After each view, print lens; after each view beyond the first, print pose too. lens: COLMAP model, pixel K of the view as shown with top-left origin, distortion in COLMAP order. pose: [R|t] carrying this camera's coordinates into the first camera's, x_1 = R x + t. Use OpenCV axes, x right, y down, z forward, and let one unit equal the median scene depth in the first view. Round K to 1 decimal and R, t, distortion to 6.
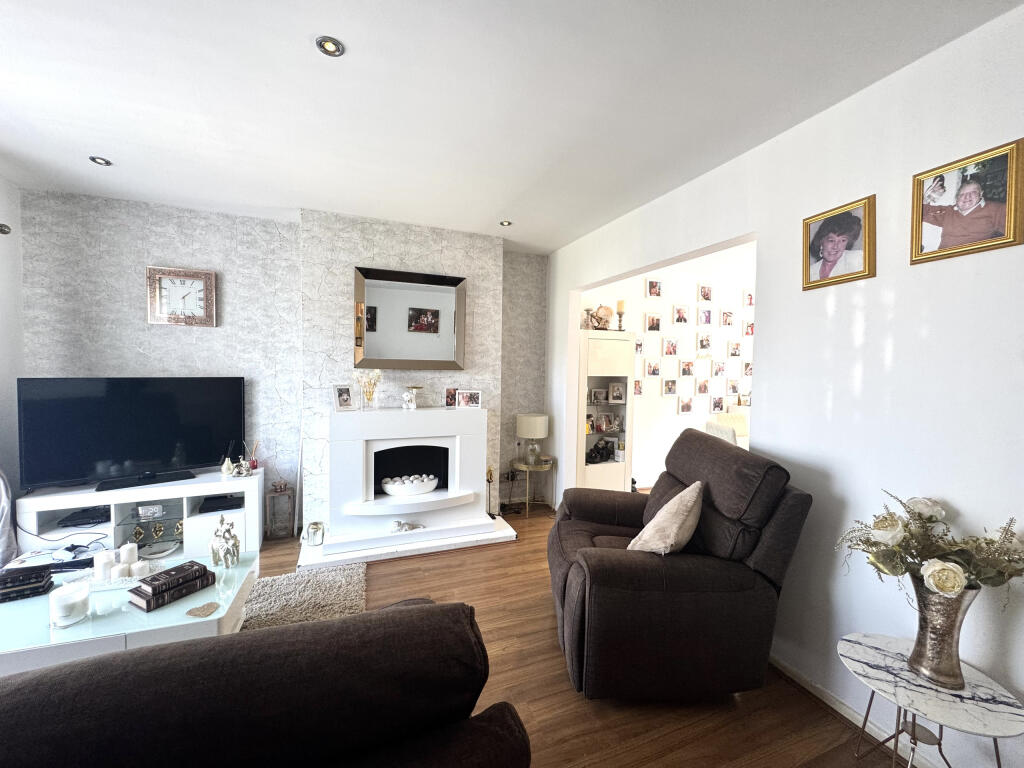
lens RADIAL K [[409.7, 0, 513.2], [0, 409.7, 382.3], [0, 0, 1]] dist [-0.004076, 0.000118]
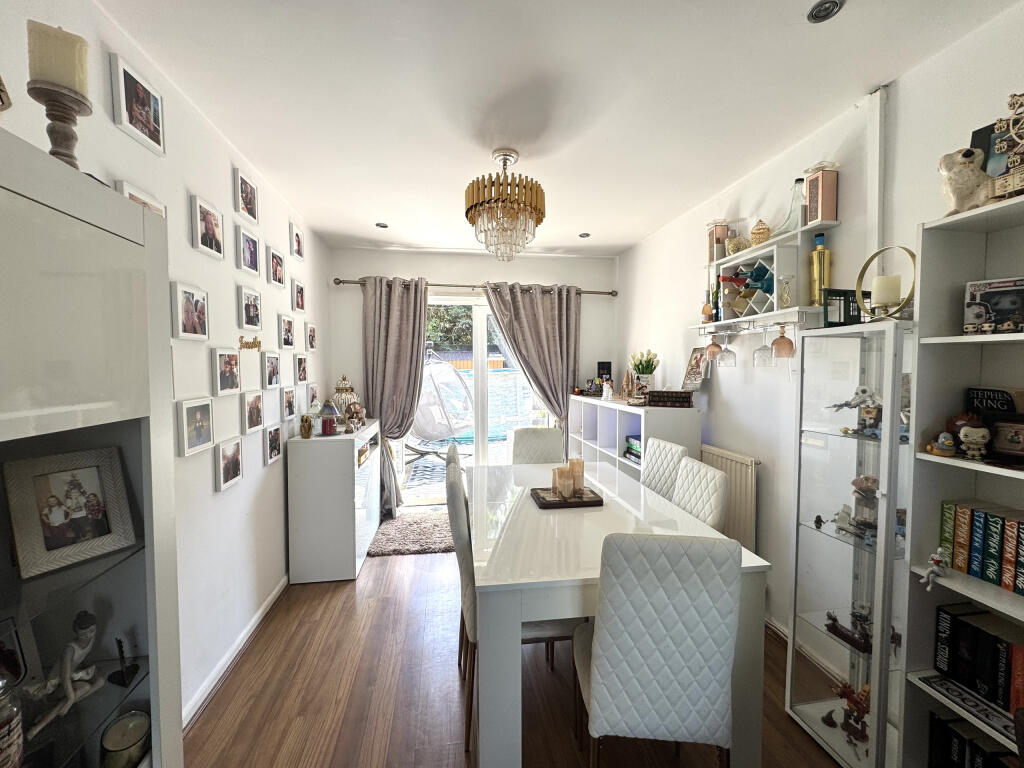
lens RADIAL K [[409.7, 0, 508.8], [0, 409.7, 386.1], [0, 0, 1]] dist [-0.004076, 0.000118]
pose [[0.217744, -0.055556, 0.974423, 0.098645], [0.034457, 0.998194, 0.049212, -0.029848], [-0.975398, 0.022860, 0.219265, 0.660632]]
